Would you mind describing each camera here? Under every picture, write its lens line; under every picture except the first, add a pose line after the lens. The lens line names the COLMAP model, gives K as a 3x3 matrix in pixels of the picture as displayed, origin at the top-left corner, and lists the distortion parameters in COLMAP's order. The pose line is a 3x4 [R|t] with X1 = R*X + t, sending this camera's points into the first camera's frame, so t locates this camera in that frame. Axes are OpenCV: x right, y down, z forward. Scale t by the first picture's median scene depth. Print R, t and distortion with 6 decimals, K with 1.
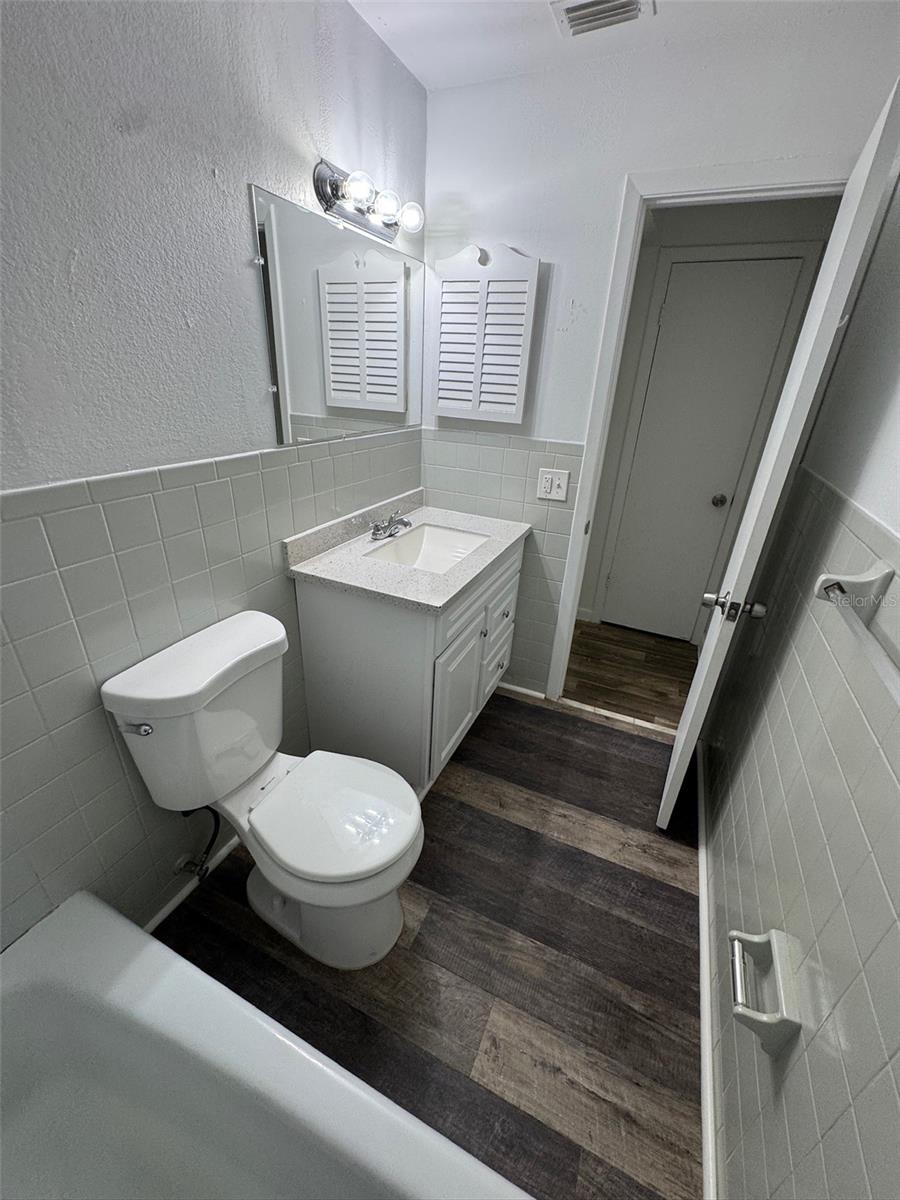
lens RADIAL K [[479.5, 0, 453.3], [0, 479.5, 598.5], [0, 0, 1]] dist [-0.002060, 0.000458]
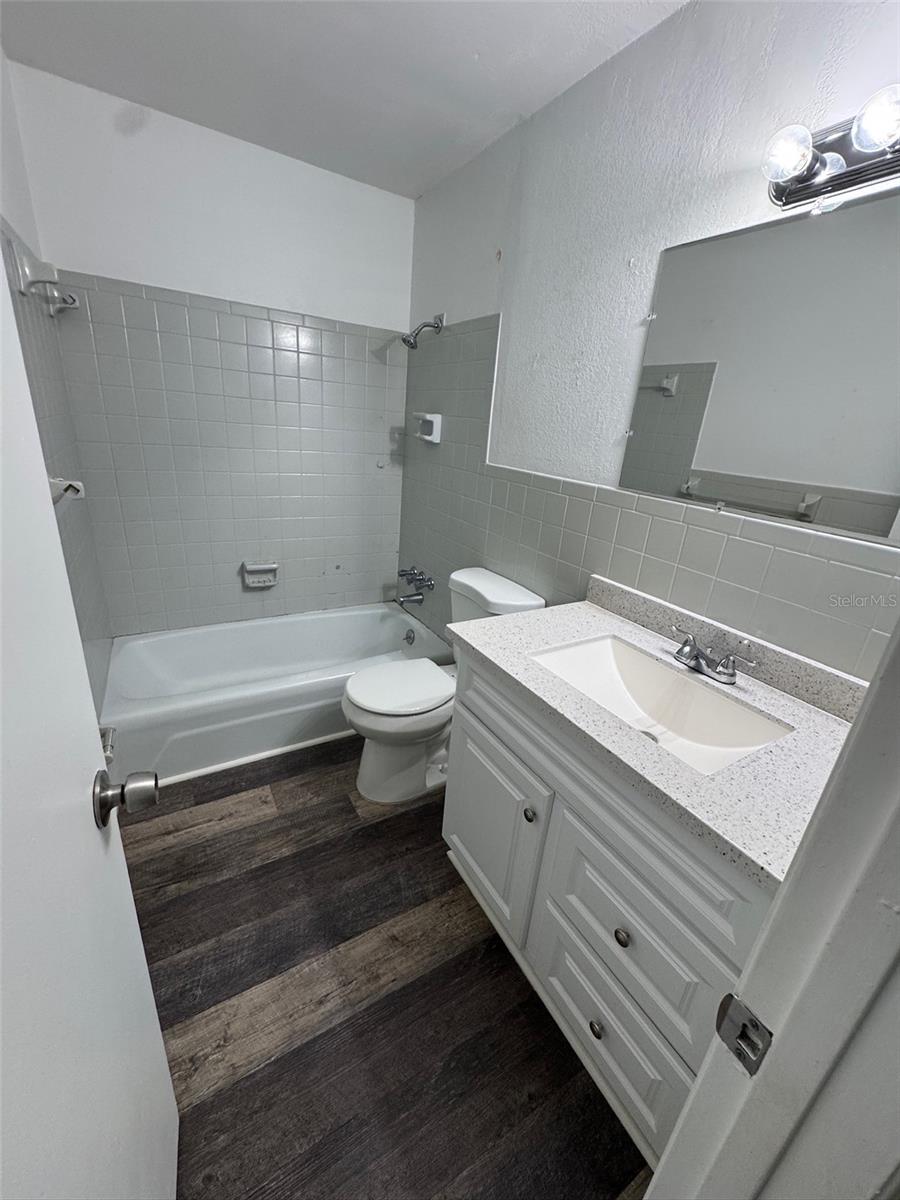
lens RADIAL K [[479.5, 0, 453.3], [0, 479.5, 598.5], [0, 0, 1]] dist [-0.002060, 0.000458]
pose [[-0.564058, 0.194956, -0.802390, 0.689360], [-0.451740, 0.740561, 0.497494, -0.480280], [0.691209, 0.643087, -0.329650, 1.216075]]
